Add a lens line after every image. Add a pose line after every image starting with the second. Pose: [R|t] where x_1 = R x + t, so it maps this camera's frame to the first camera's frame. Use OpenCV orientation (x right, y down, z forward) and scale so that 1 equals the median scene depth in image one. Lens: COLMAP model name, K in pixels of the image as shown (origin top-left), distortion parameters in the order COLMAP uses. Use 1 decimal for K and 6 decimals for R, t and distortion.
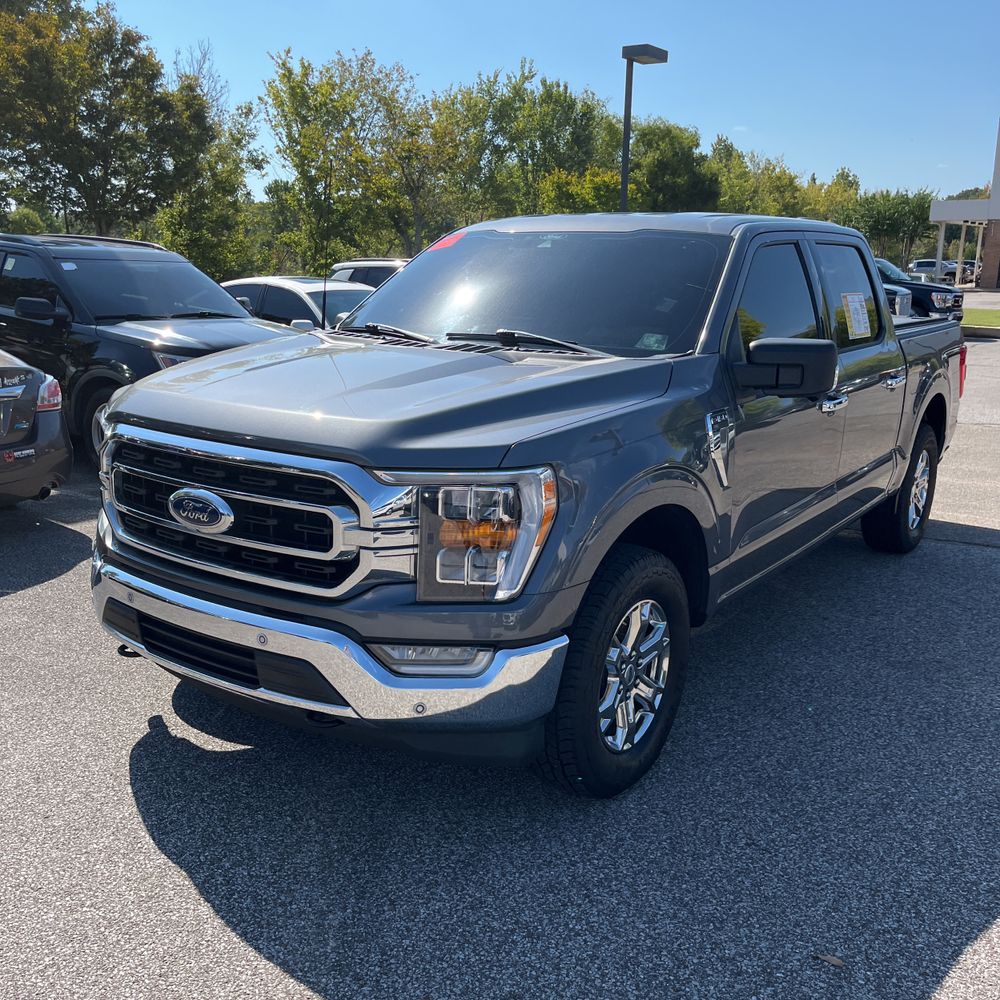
lens RADIAL K [[1016.5, 0, 496.8], [0, 1016.5, 508.7], [0, 0, 1]] dist [0.021228, 0.000000]
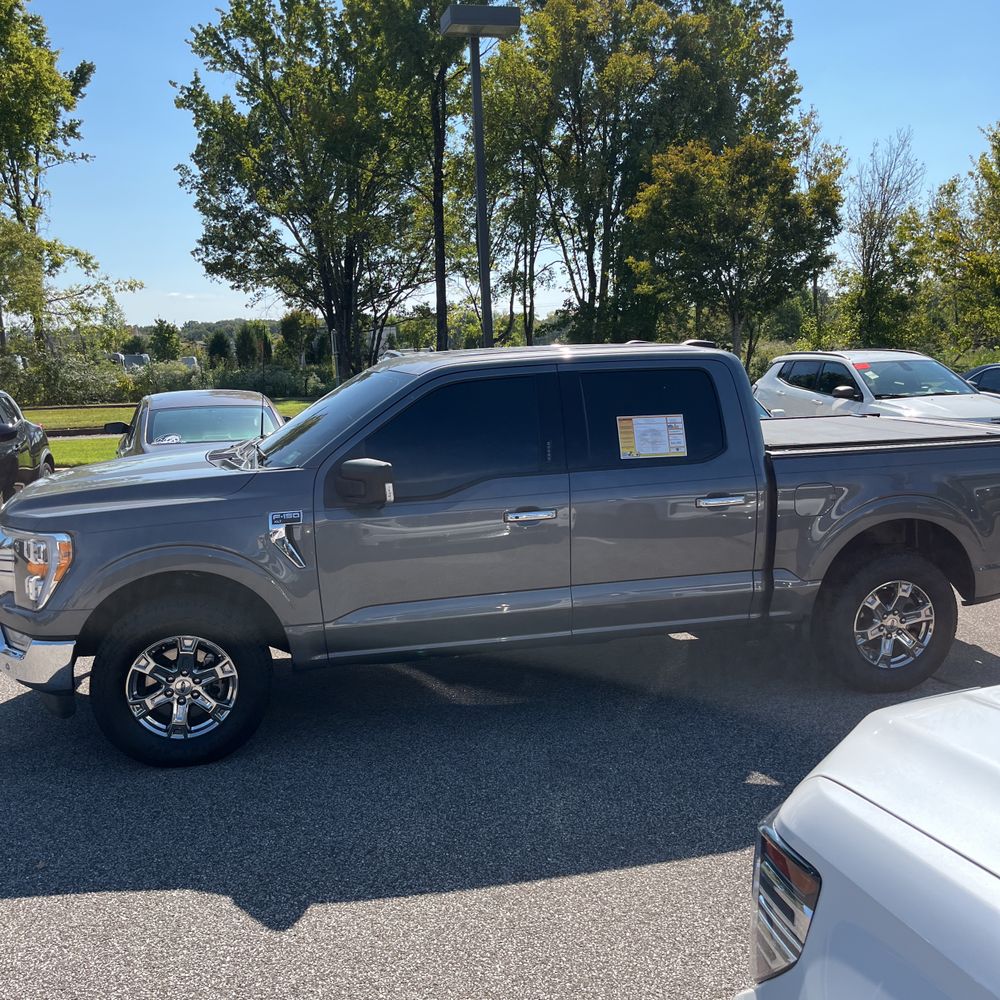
lens RADIAL K [[1016.5, 0, 503.0], [0, 1016.5, 490.1], [0, 0, 1]] dist [0.021228, 0.000000]
pose [[0.756633, 0.062096, -0.650884, 0.092937], [-0.119668, 0.991817, -0.044488, -0.006882], [0.642795, 0.111551, 0.757873, 0.010958]]
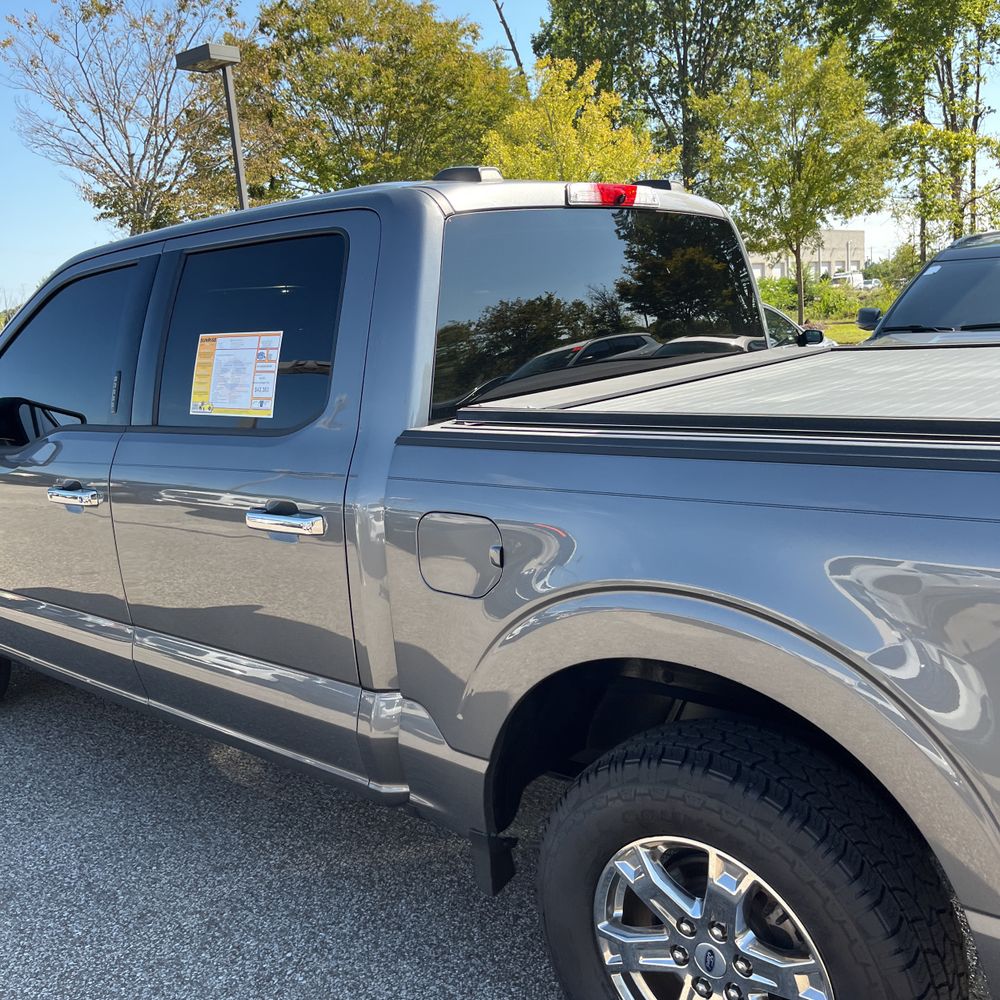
lens RADIAL K [[1016.5, 0, 516.3], [0, 1016.5, 507.8], [0, 0, 1]] dist [0.021228, 0.000000]
pose [[-0.085300, 0.190574, -0.977960, 0.087987], [-0.169466, 0.964461, 0.202724, -0.025550], [0.981838, 0.183023, -0.049972, 0.118682]]
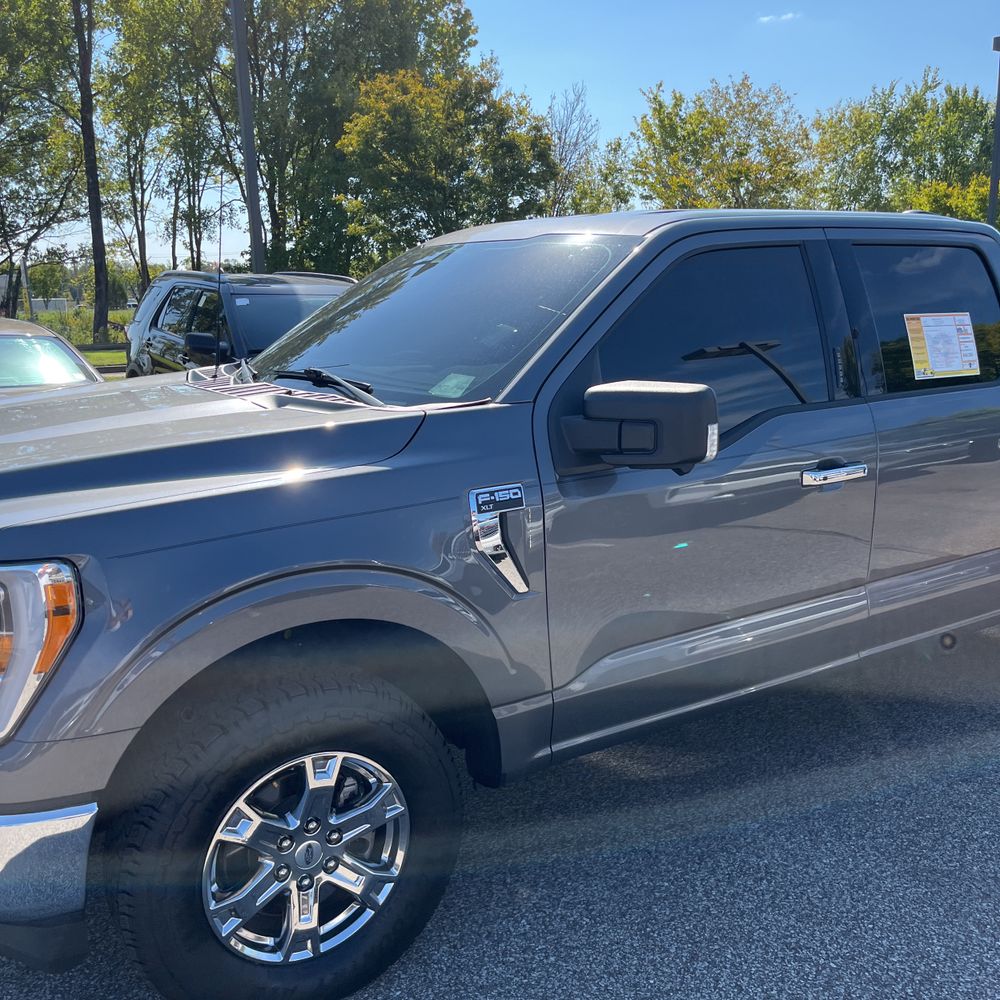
lens RADIAL K [[1016.5, 0, 498.5], [0, 1016.5, 494.4], [0, 0, 1]] dist [0.021228, 0.000000]
pose [[0.930327, 0.046412, -0.363782, 0.033254], [-0.061359, 0.997676, -0.029634, -0.004891], [0.361561, 0.049890, 0.931013, 0.024961]]
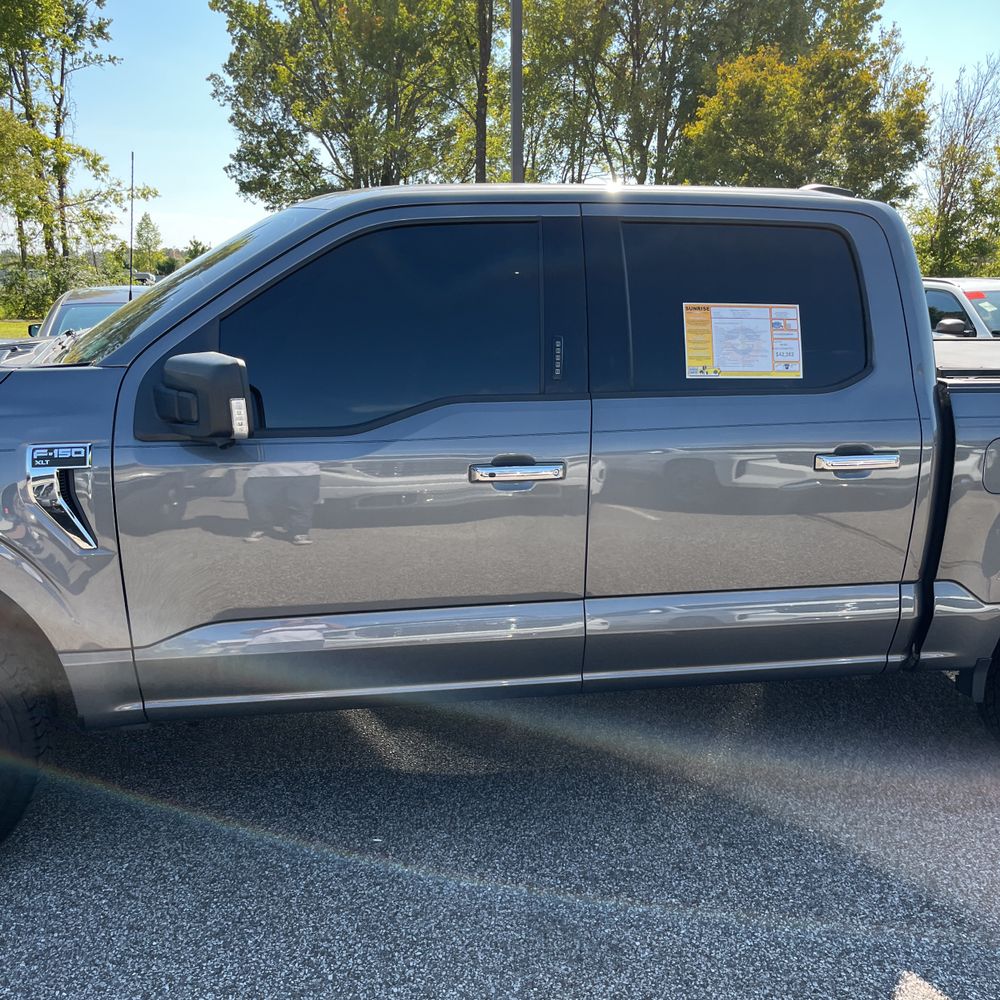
lens RADIAL K [[1016.5, 0, 502.9], [0, 1016.5, 510.5], [0, 0, 1]] dist [0.021228, 0.000000]
pose [[0.729412, 0.147808, -0.667915, 0.066689], [-0.166032, 0.985435, 0.036755, -0.009027], [0.663620, 0.084086, 0.743329, 0.047358]]
